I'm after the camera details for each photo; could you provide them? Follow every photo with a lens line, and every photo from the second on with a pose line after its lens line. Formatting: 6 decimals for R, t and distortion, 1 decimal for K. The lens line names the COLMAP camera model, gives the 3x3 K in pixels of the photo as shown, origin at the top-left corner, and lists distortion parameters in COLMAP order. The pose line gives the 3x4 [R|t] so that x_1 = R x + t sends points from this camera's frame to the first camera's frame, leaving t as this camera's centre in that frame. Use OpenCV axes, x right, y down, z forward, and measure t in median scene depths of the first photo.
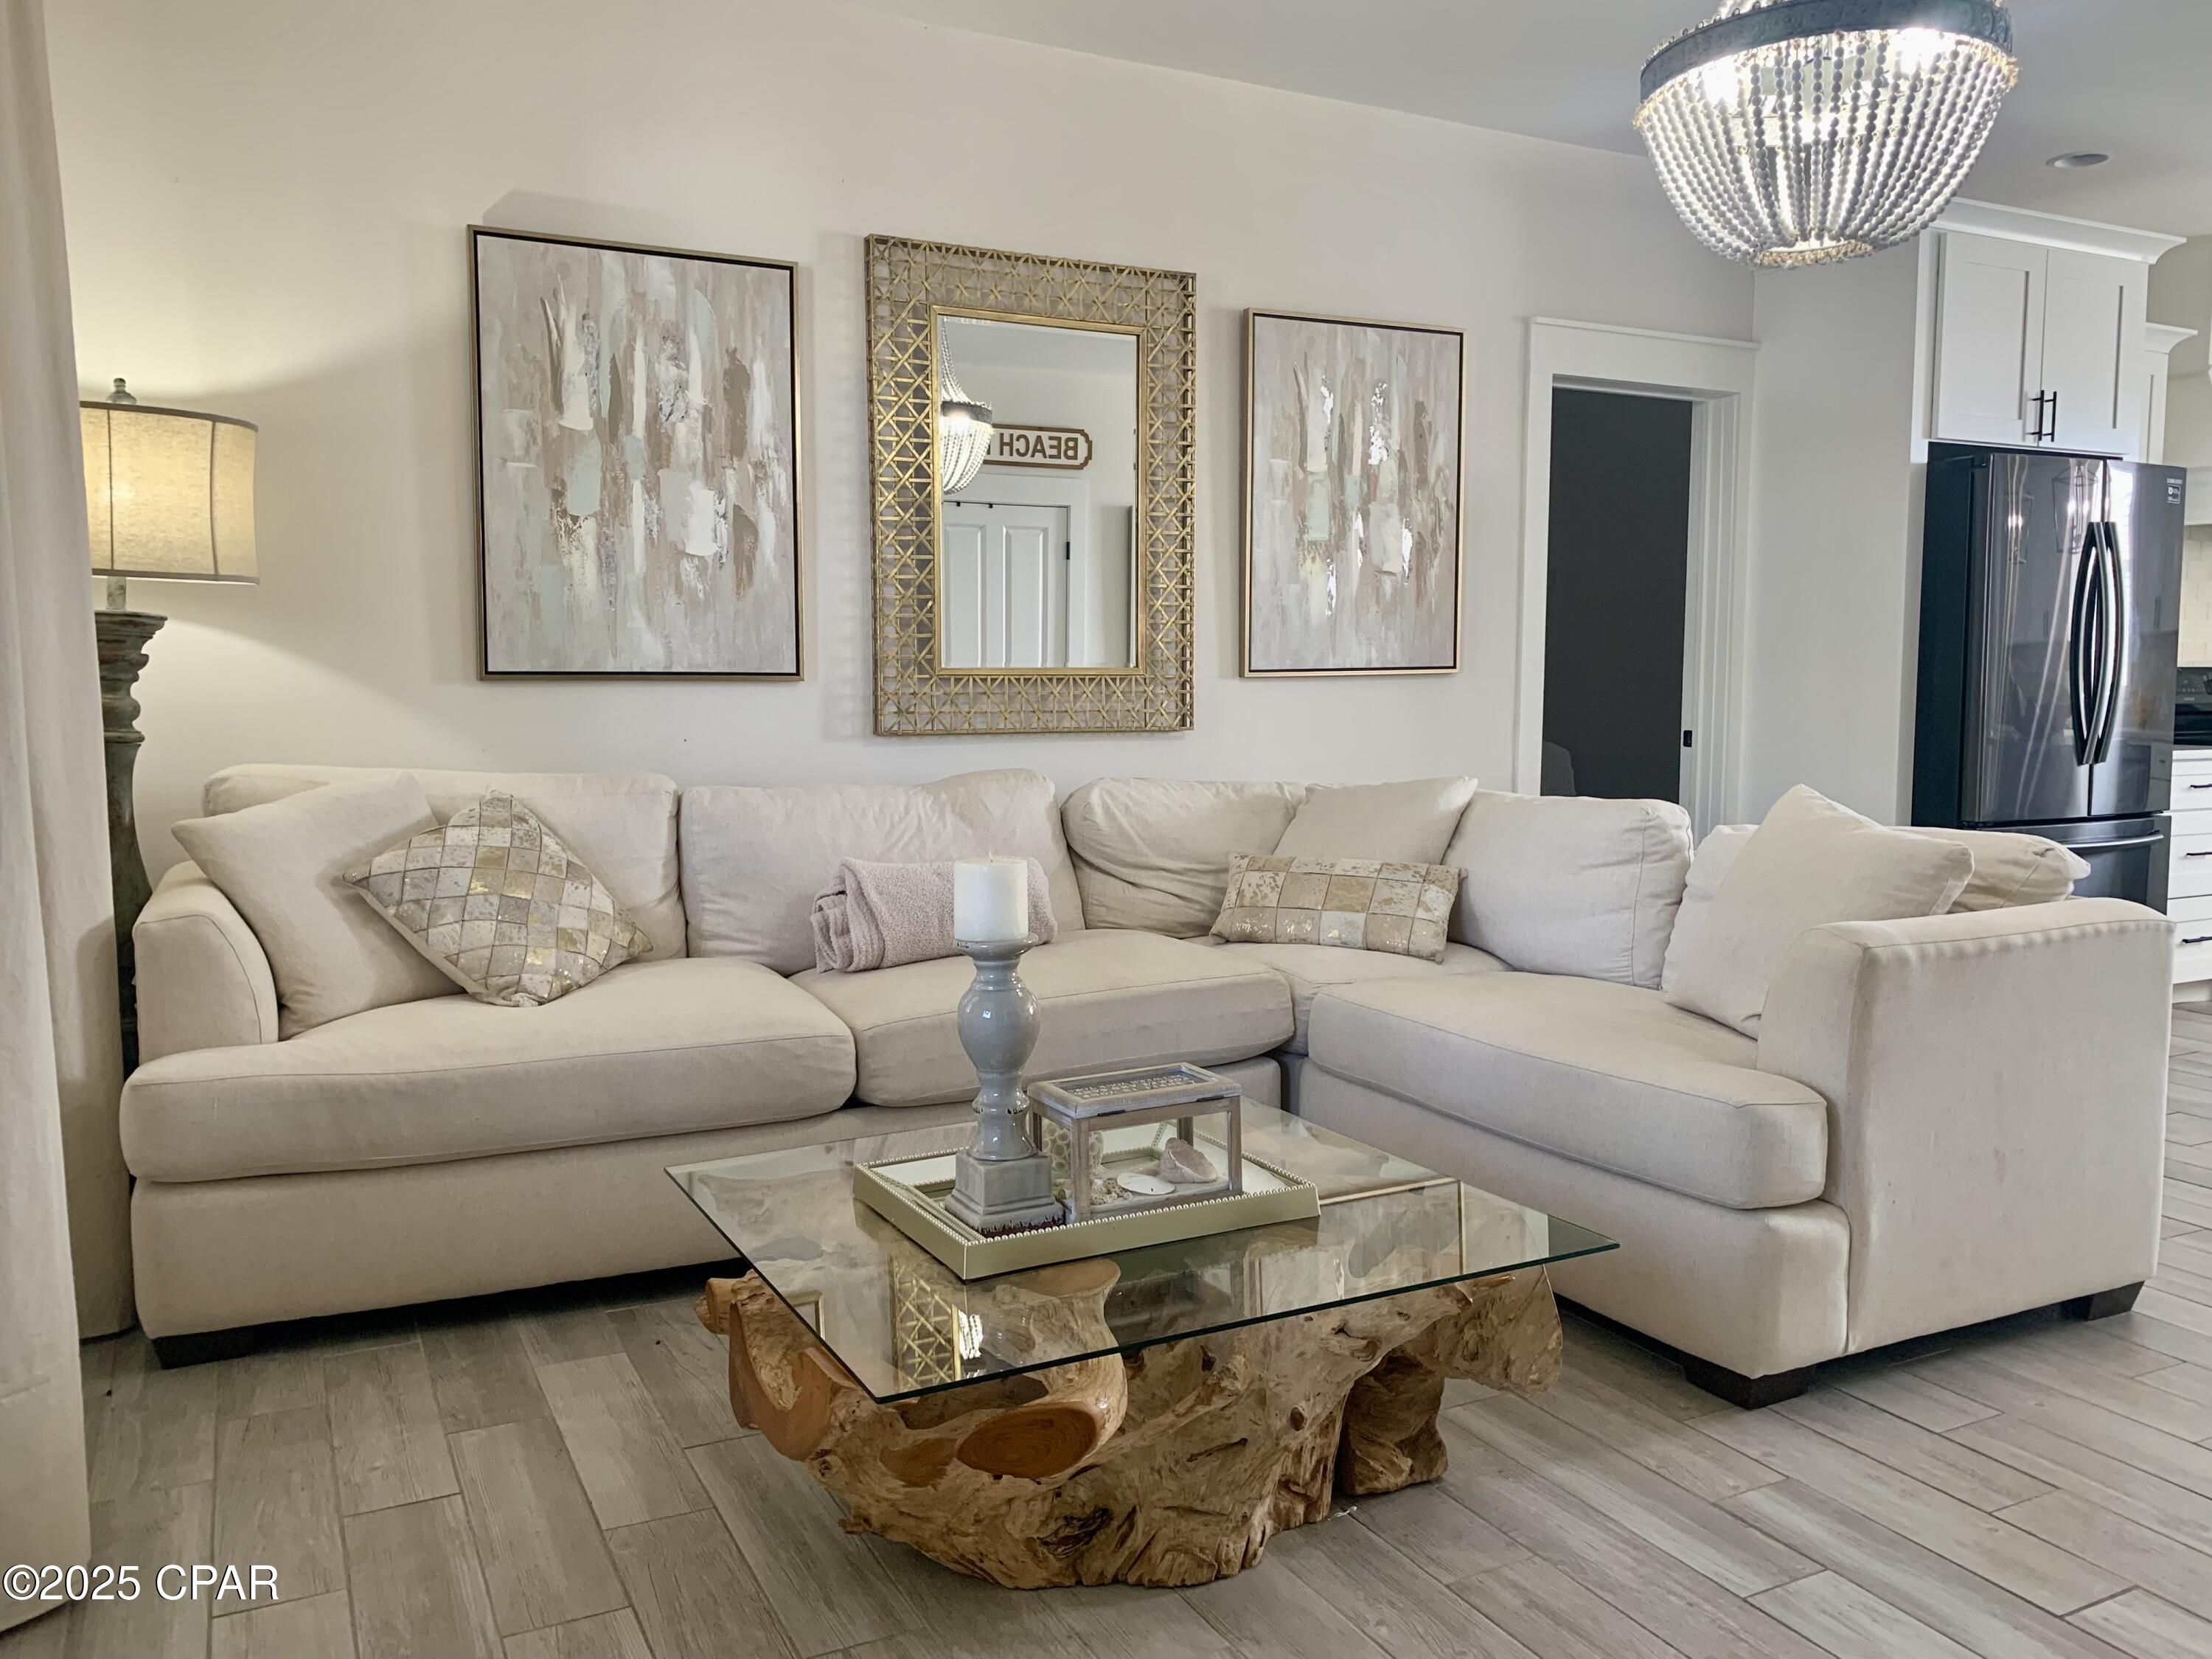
lens RADIAL K [[1616.7, 0, 1106.0], [0, 1616.7, 829.5], [0, 0, 1]] dist [0.001989, -0.051045]
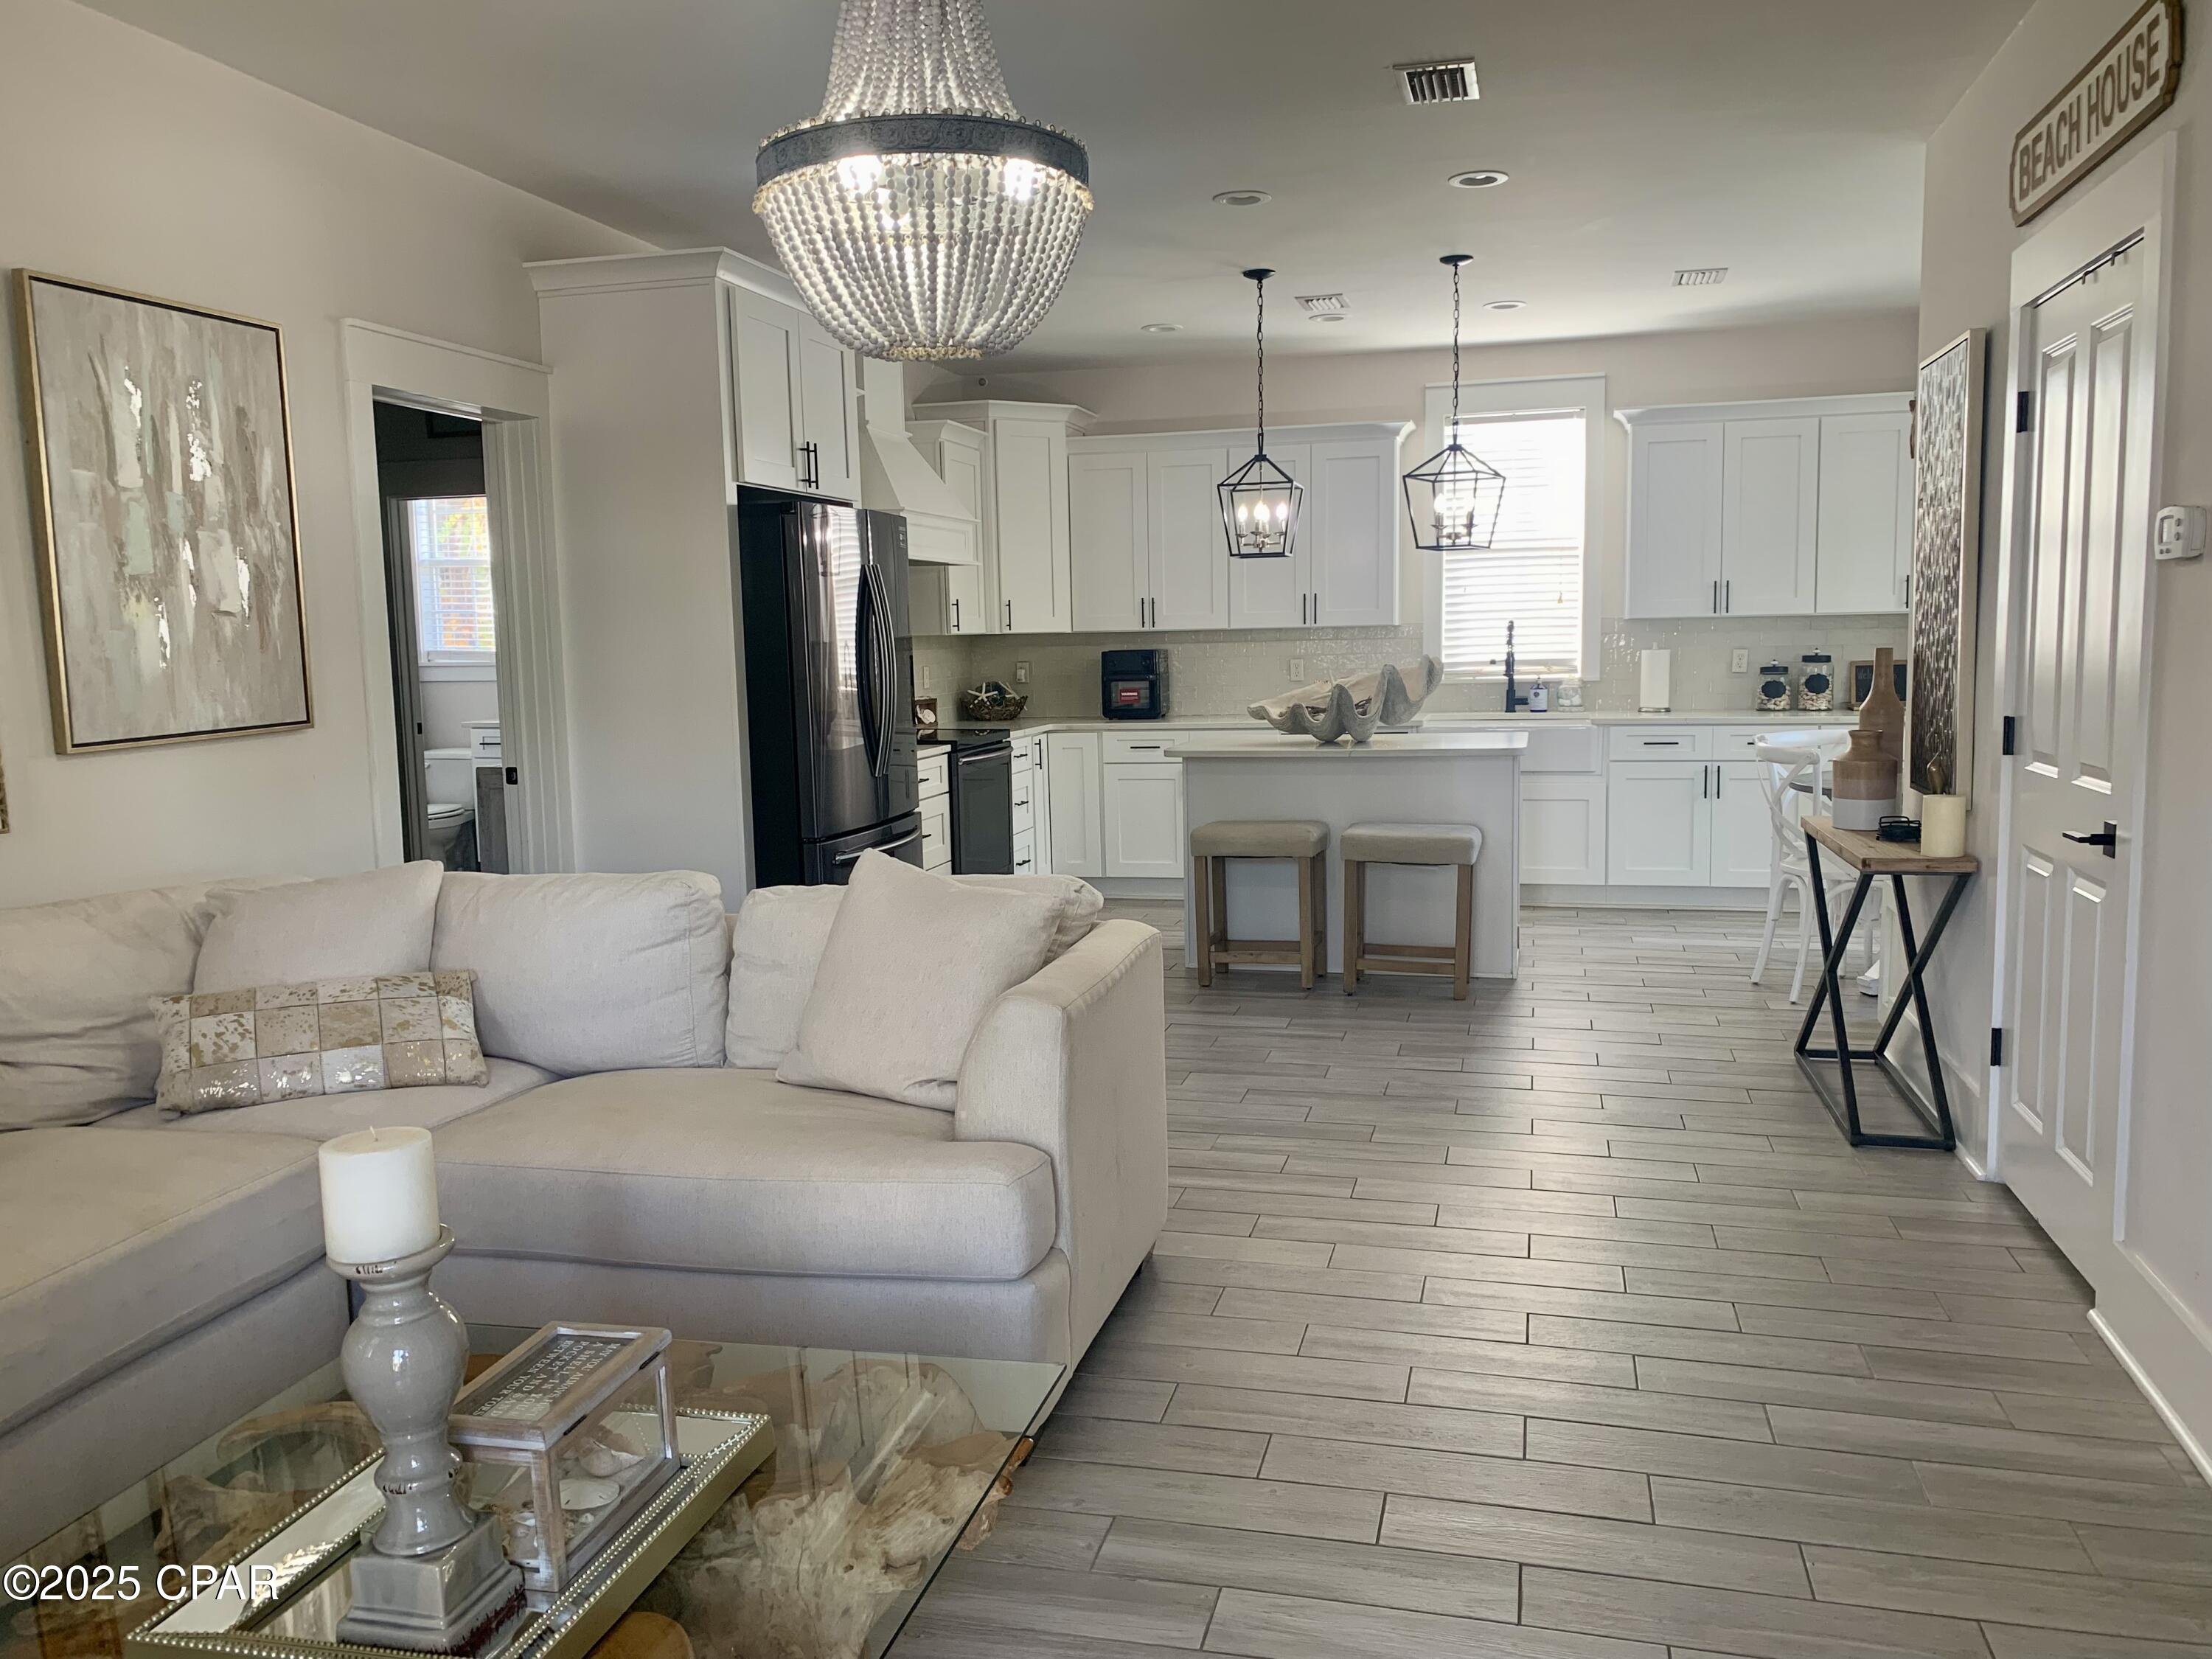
lens RADIAL K [[1660.4, 0, 1105.7], [0, 1660.4, 761.3], [0, 0, 1]] dist [-0.010068, -0.005540]
pose [[0.644000, -0.071016, 0.761722, -0.187204], [0.092692, 0.995590, 0.014453, -0.056035], [-0.759389, 0.061298, 0.647743, 0.125720]]
